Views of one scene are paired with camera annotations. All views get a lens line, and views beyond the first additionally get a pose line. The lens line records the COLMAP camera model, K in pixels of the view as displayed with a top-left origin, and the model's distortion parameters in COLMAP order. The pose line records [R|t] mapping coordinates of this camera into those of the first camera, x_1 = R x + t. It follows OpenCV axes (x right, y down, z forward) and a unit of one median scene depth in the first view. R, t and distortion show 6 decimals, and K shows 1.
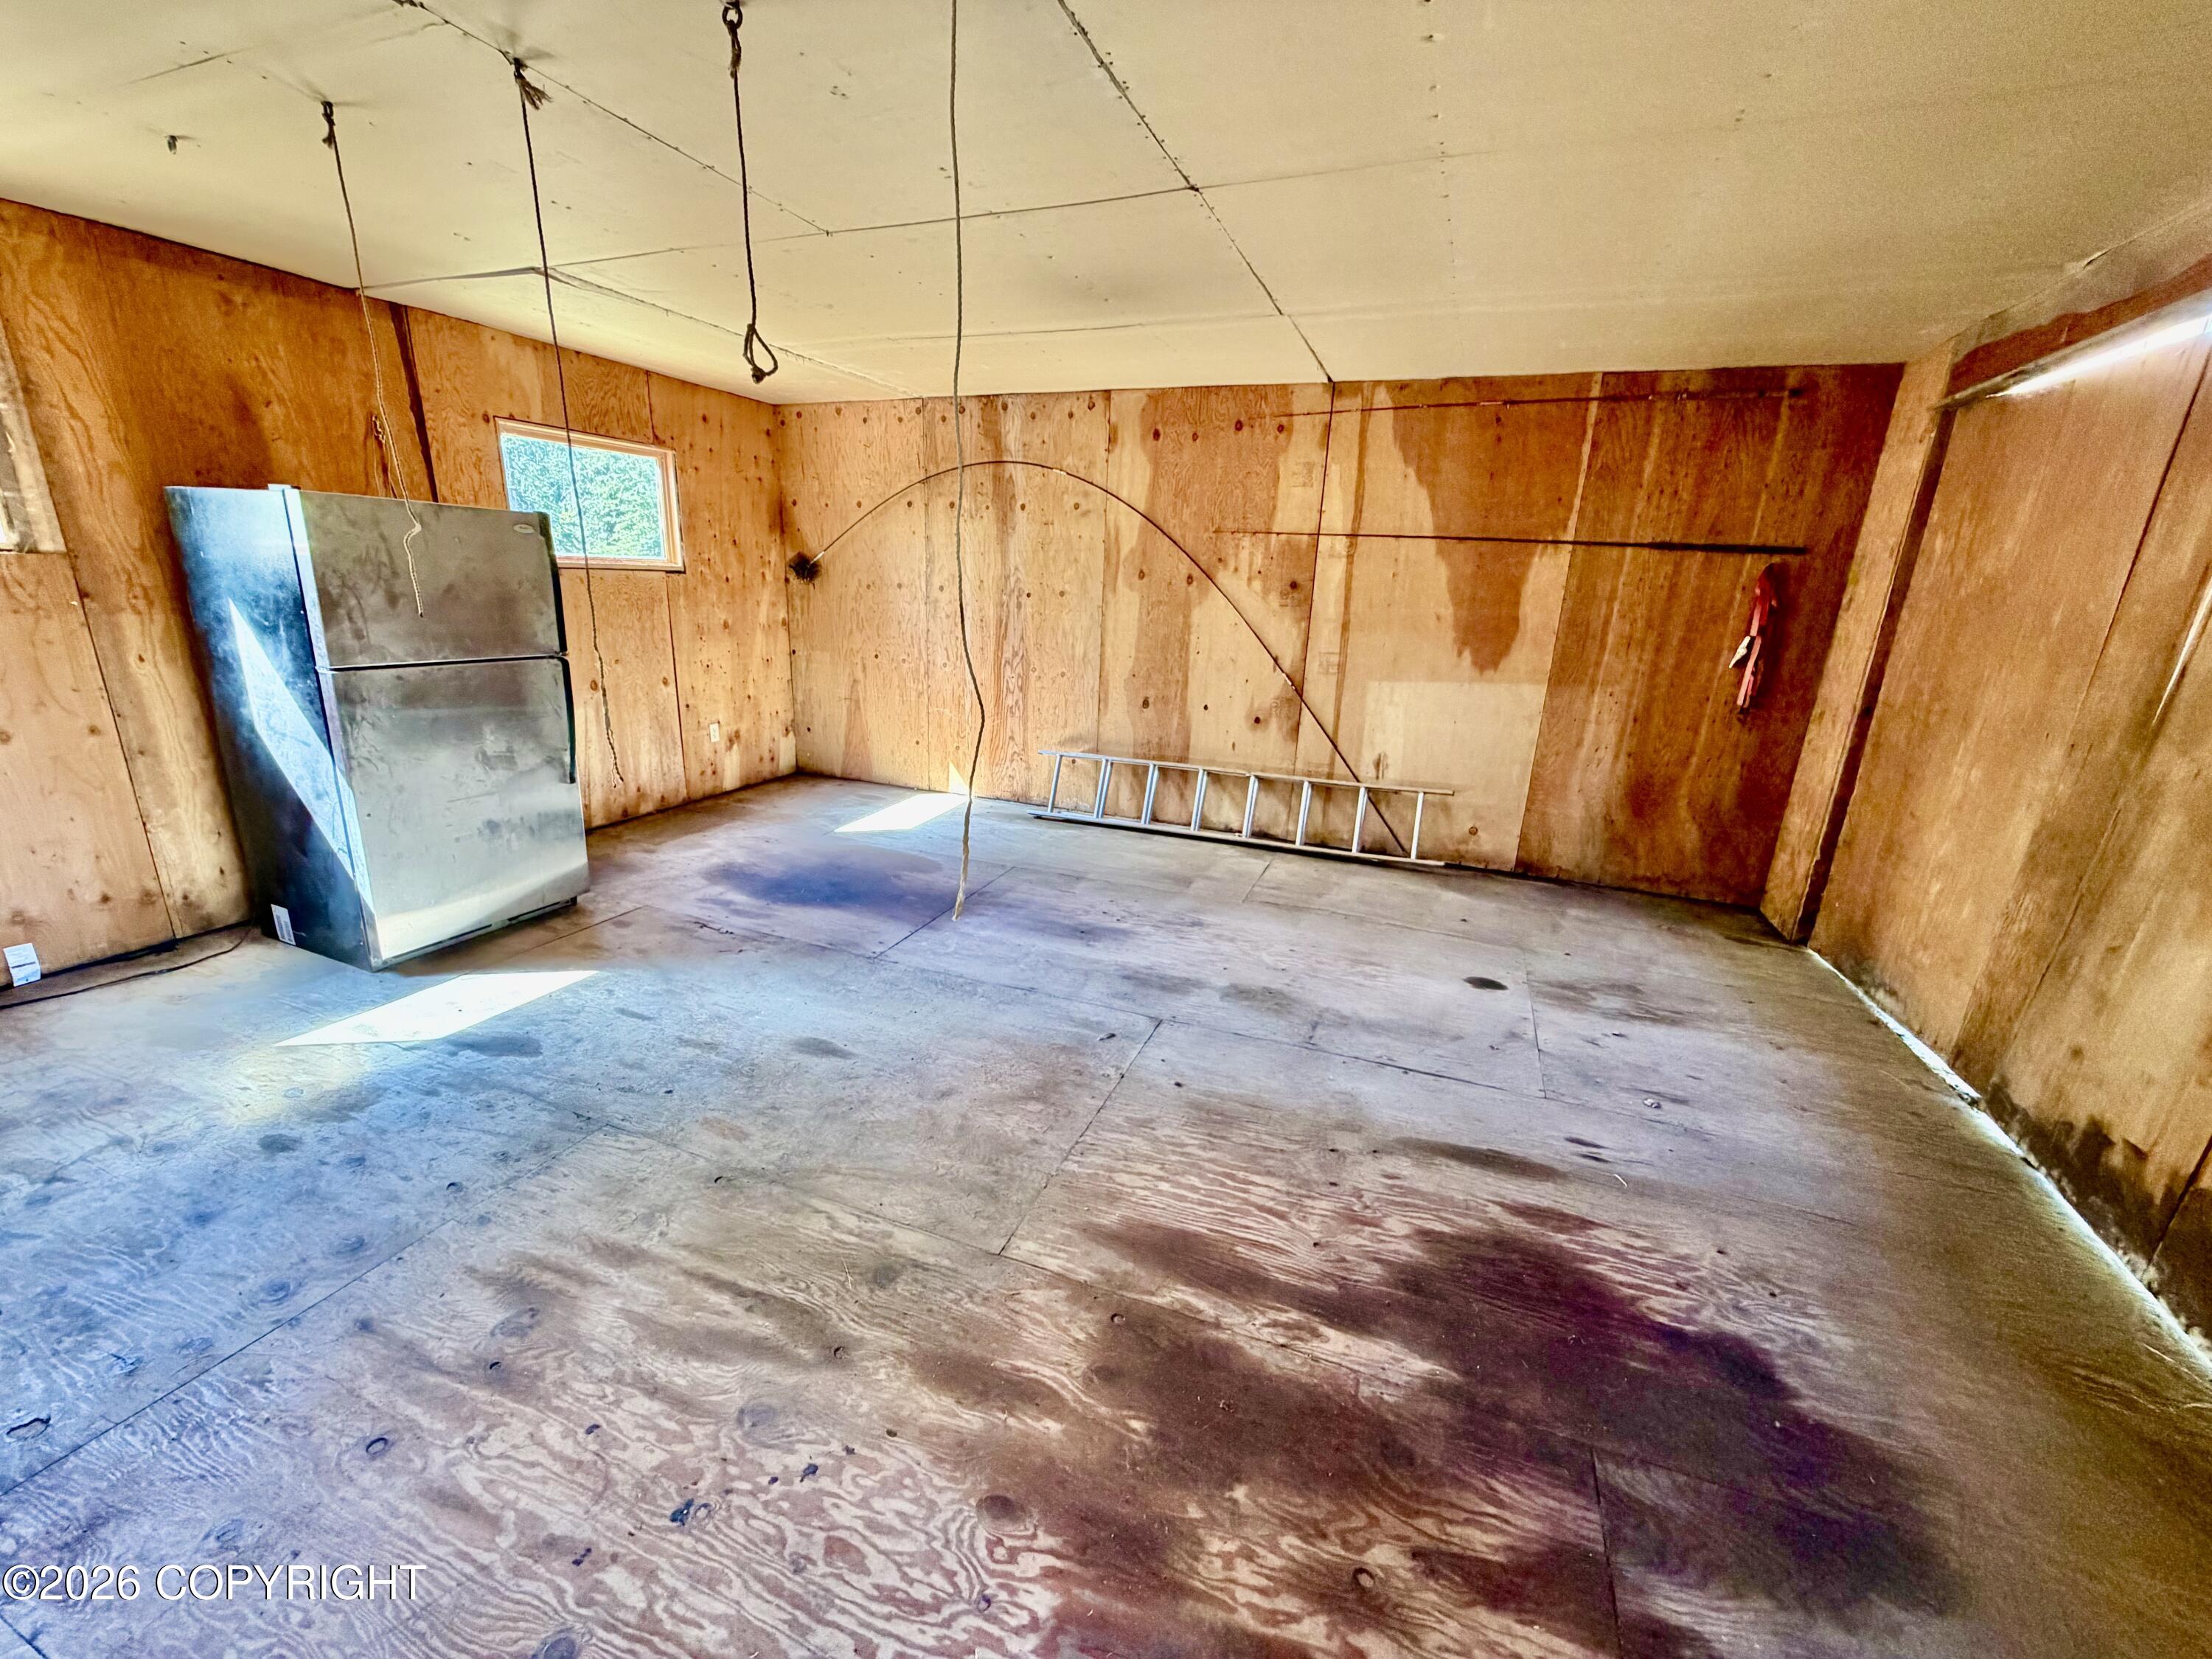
lens RADIAL K [[884.0, 0, 1099.8], [0, 884.0, 840.7], [0, 0, 1]] dist [-0.001206, -0.000325]
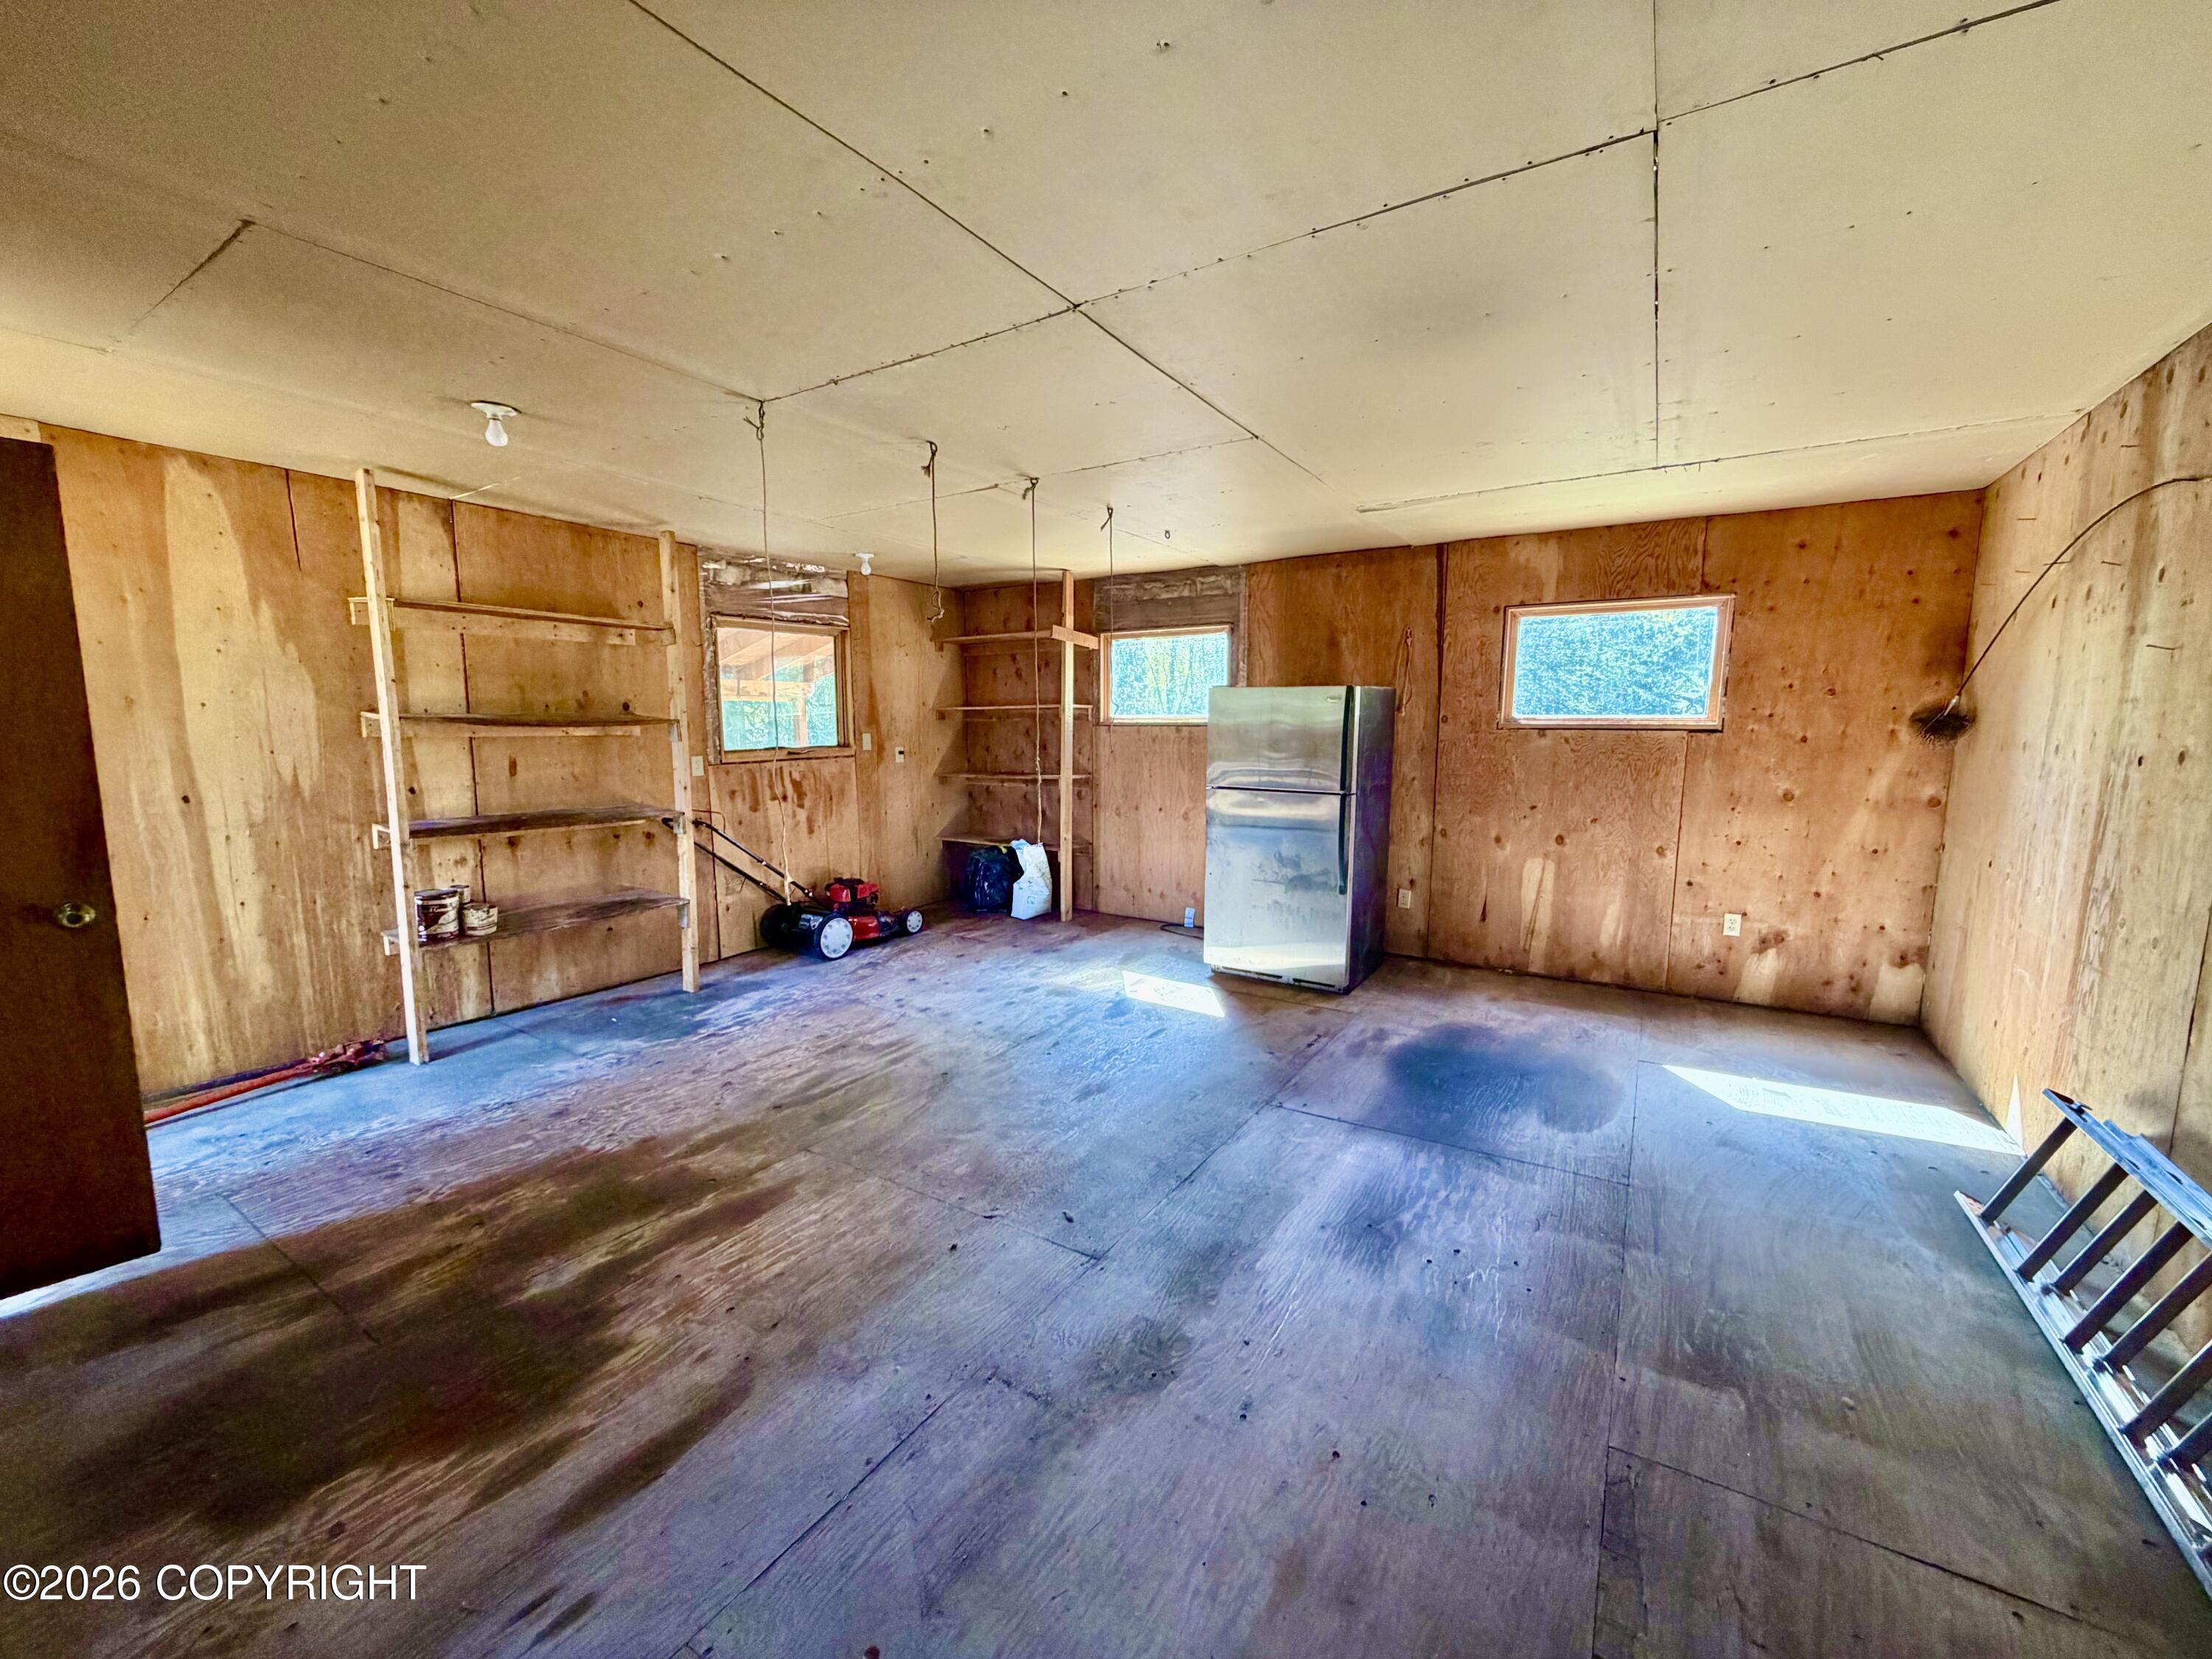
lens RADIAL K [[884.0, 0, 1095.1], [0, 884.0, 831.8], [0, 0, 1]] dist [-0.001206, -0.000325]
pose [[-0.192372, 0.083903, -0.977729, 0.703810], [-0.288473, 0.947482, 0.138065, -0.229092], [0.937964, 0.308608, -0.158065, 0.881694]]
